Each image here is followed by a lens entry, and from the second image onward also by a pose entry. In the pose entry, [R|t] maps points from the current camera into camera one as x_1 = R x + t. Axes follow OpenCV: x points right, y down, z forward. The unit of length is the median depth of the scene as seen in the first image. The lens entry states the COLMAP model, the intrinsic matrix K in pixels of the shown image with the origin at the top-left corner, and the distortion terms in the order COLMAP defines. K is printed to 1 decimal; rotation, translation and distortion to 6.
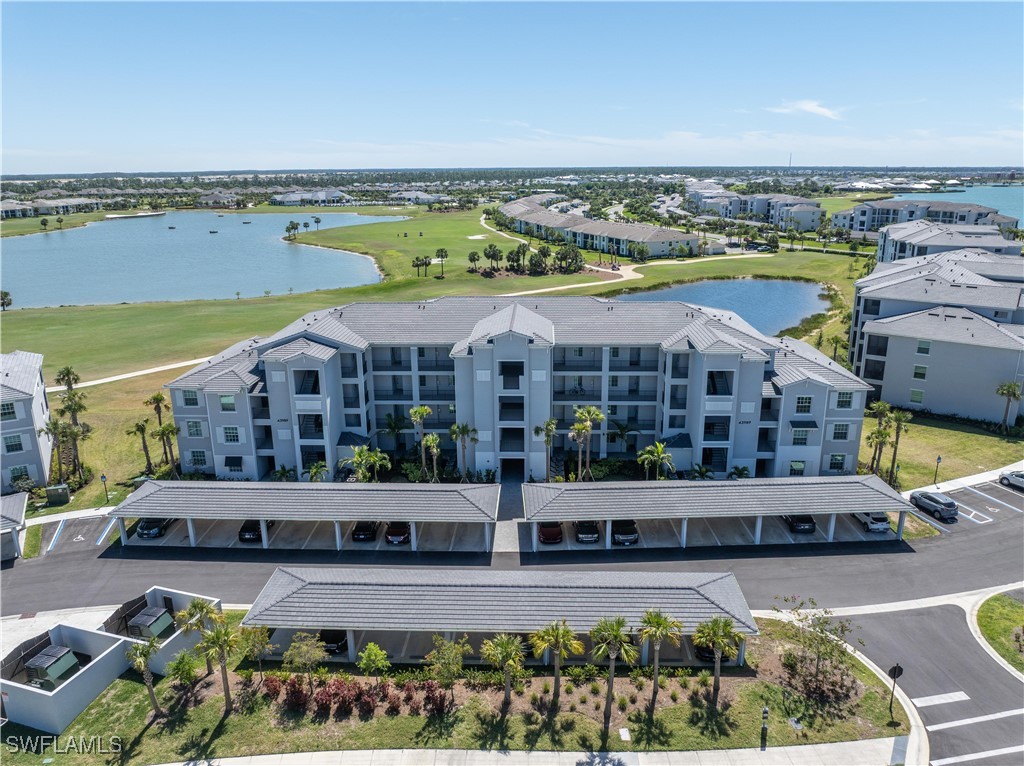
lens RADIAL K [[721.7, 0, 514.1], [0, 721.7, 385.8], [0, 0, 1]] dist [-0.056357, 0.030154]
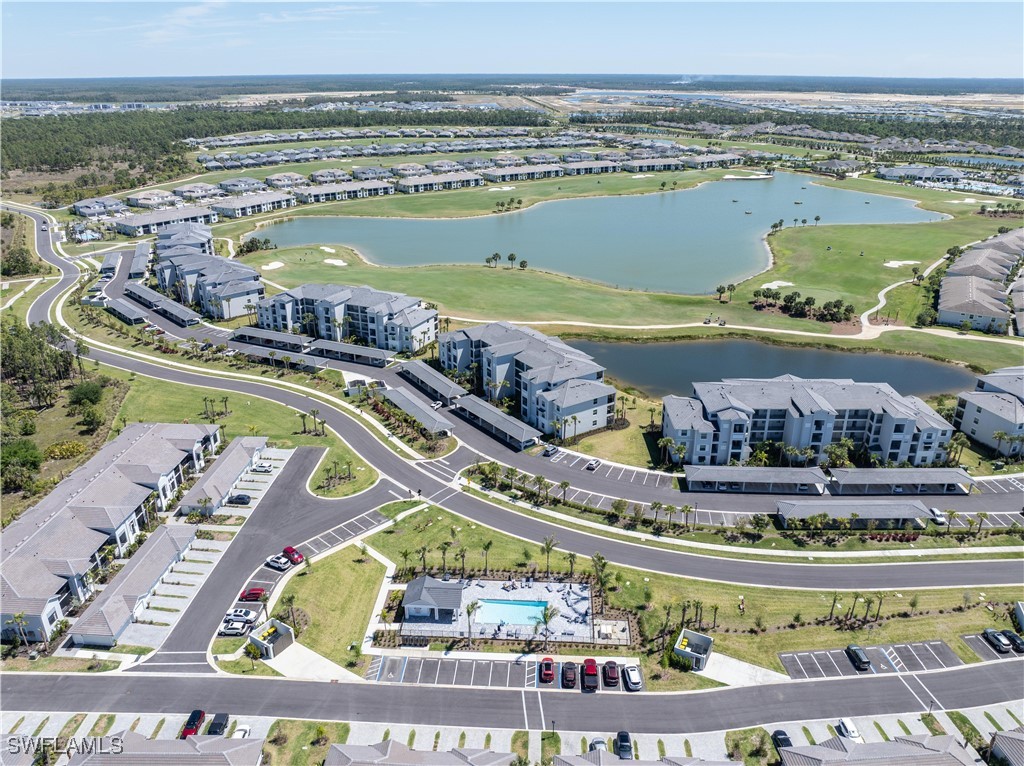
lens RADIAL K [[721.7, 0, 511.0], [0, 721.7, 380.1], [0, 0, 1]] dist [-0.056357, 0.030154]
pose [[0.999938, -0.007142, -0.008524, -1.075298], [0.007737, 0.997379, 0.071944, -0.366824], [0.007988, -0.072006, 0.997372, -1.550548]]
